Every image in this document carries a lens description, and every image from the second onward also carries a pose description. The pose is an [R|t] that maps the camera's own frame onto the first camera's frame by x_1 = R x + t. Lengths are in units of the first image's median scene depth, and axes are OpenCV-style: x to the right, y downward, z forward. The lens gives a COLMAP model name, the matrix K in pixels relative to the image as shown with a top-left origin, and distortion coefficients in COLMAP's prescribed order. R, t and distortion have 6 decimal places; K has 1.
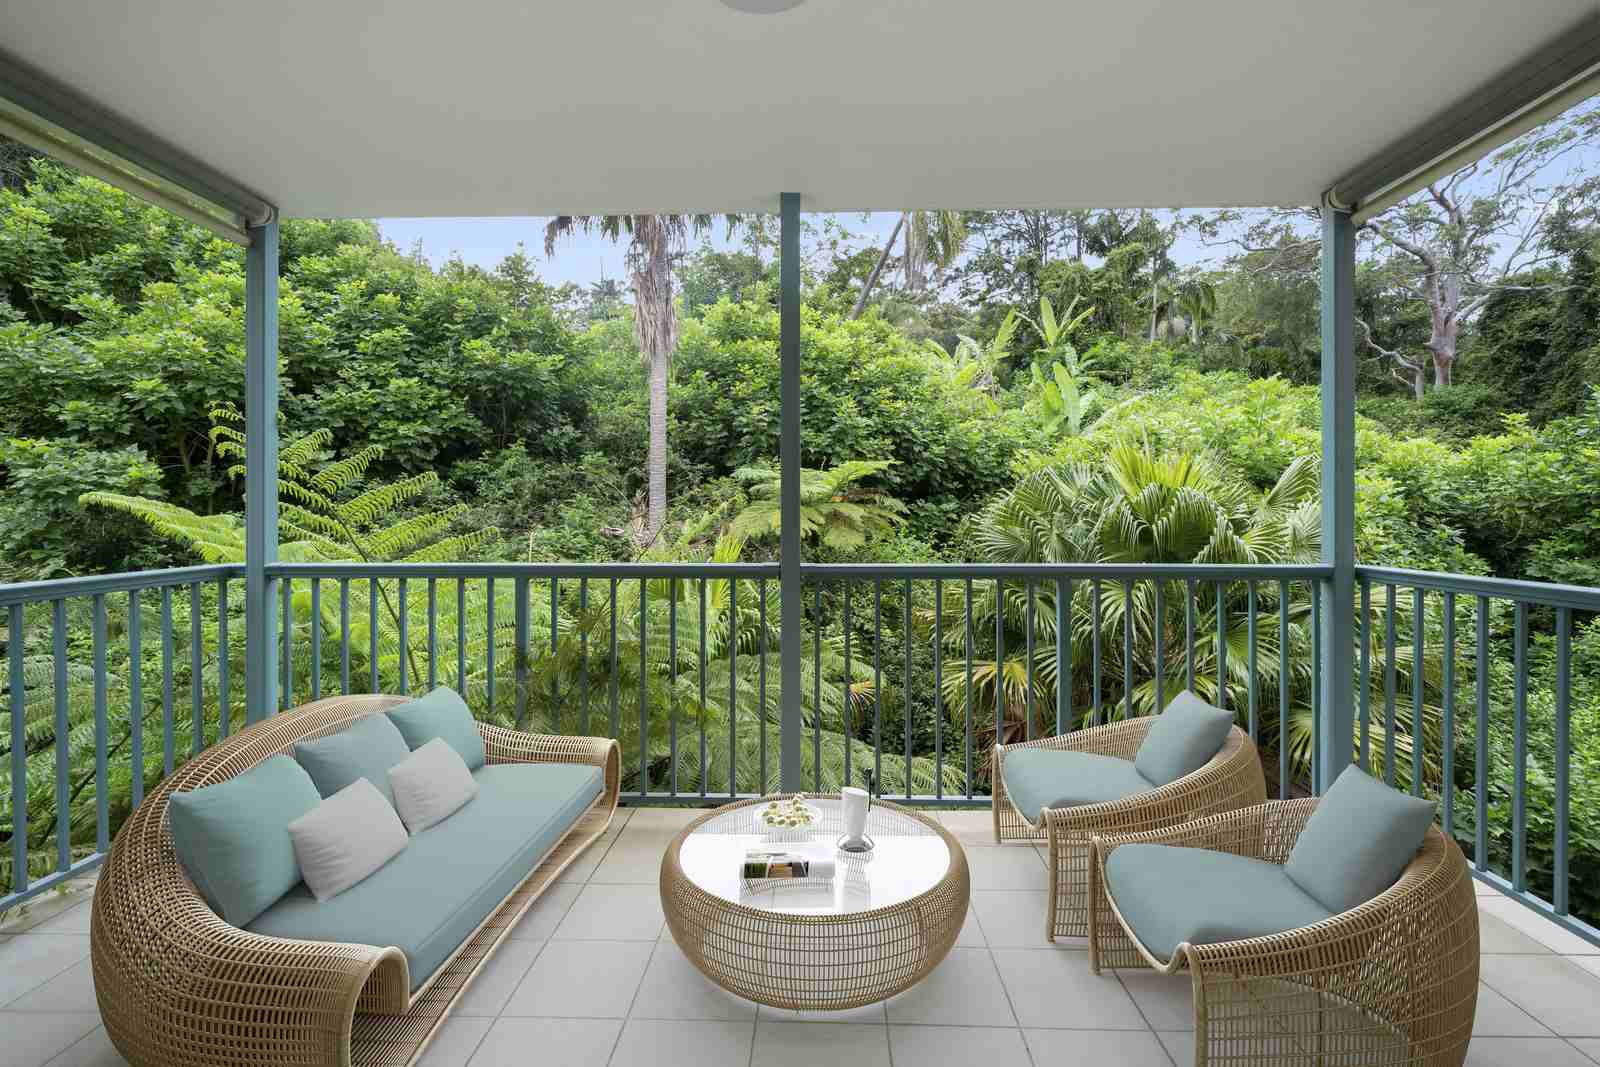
lens RADIAL K [[684.3, 0, 796.8], [0, 684.3, 521.2], [0, 0, 1]] dist [-0.001981, -0.000128]
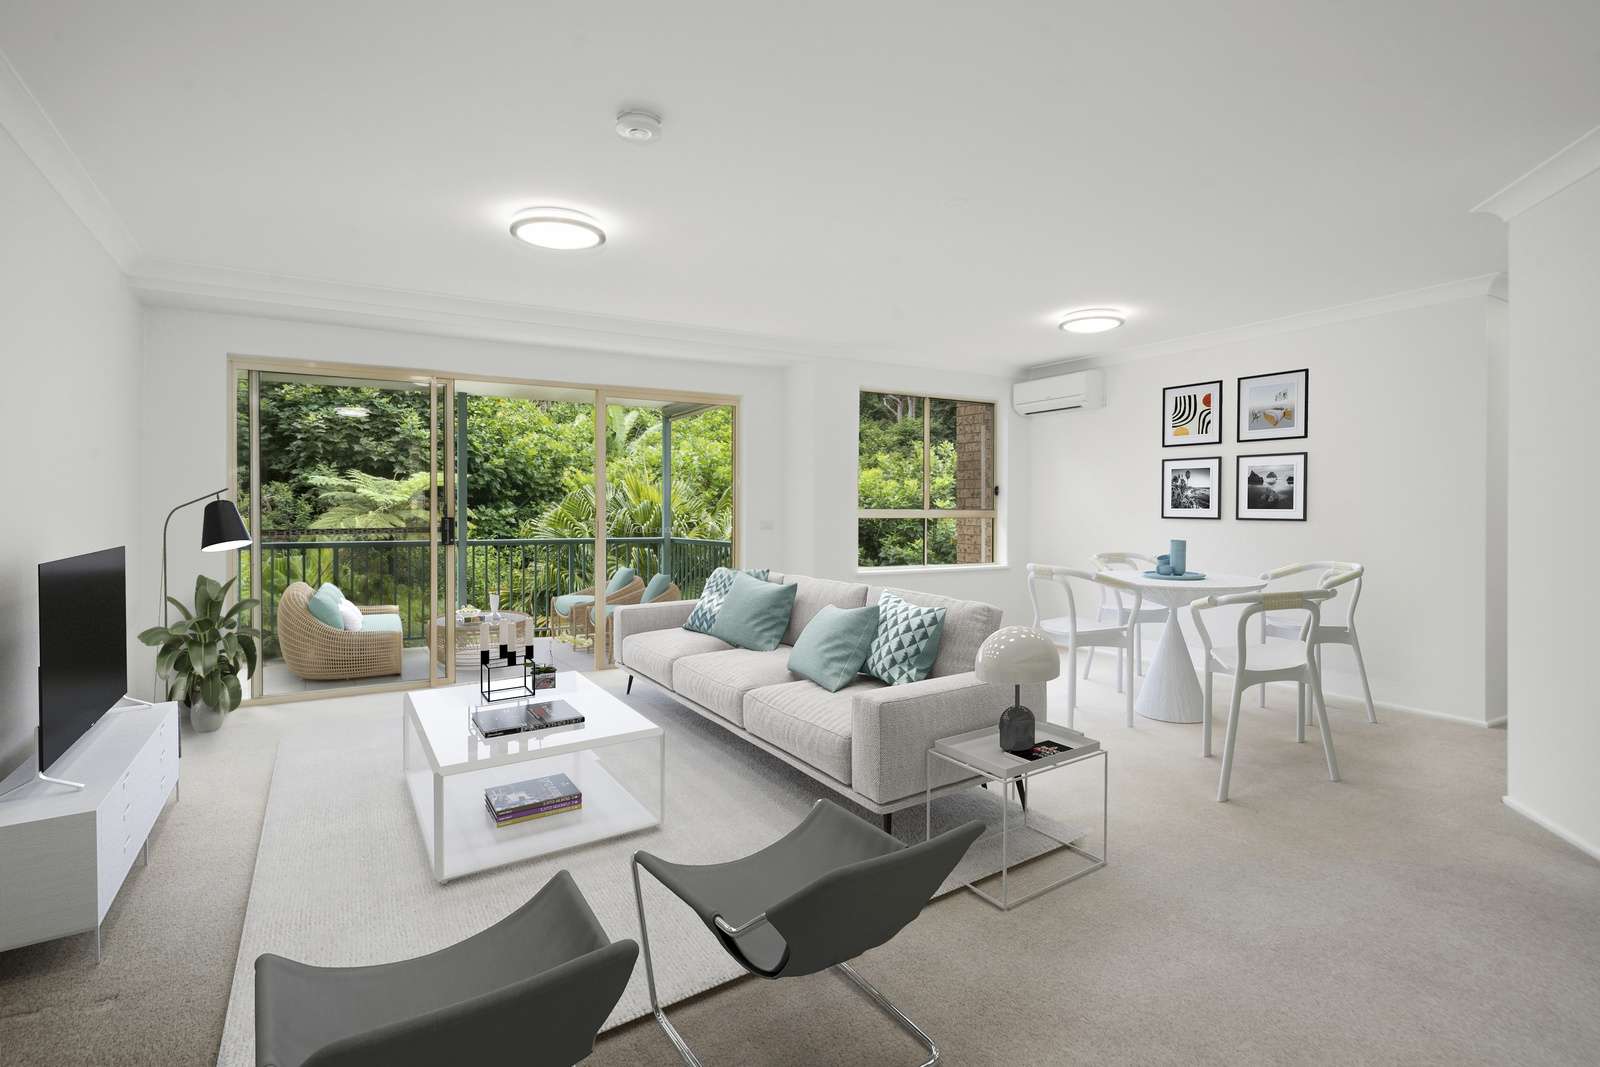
lens RADIAL K [[743.1, 0, 797.0], [0, 743.1, 528.2], [0, 0, 1]] dist [-0.005919, -0.000167]
pose [[0.825079, -0.006610, 0.564979, -0.078424], [0.004970, 0.999978, 0.004441, 0.002263], [-0.564996, -0.000856, 0.825093, -0.284982]]
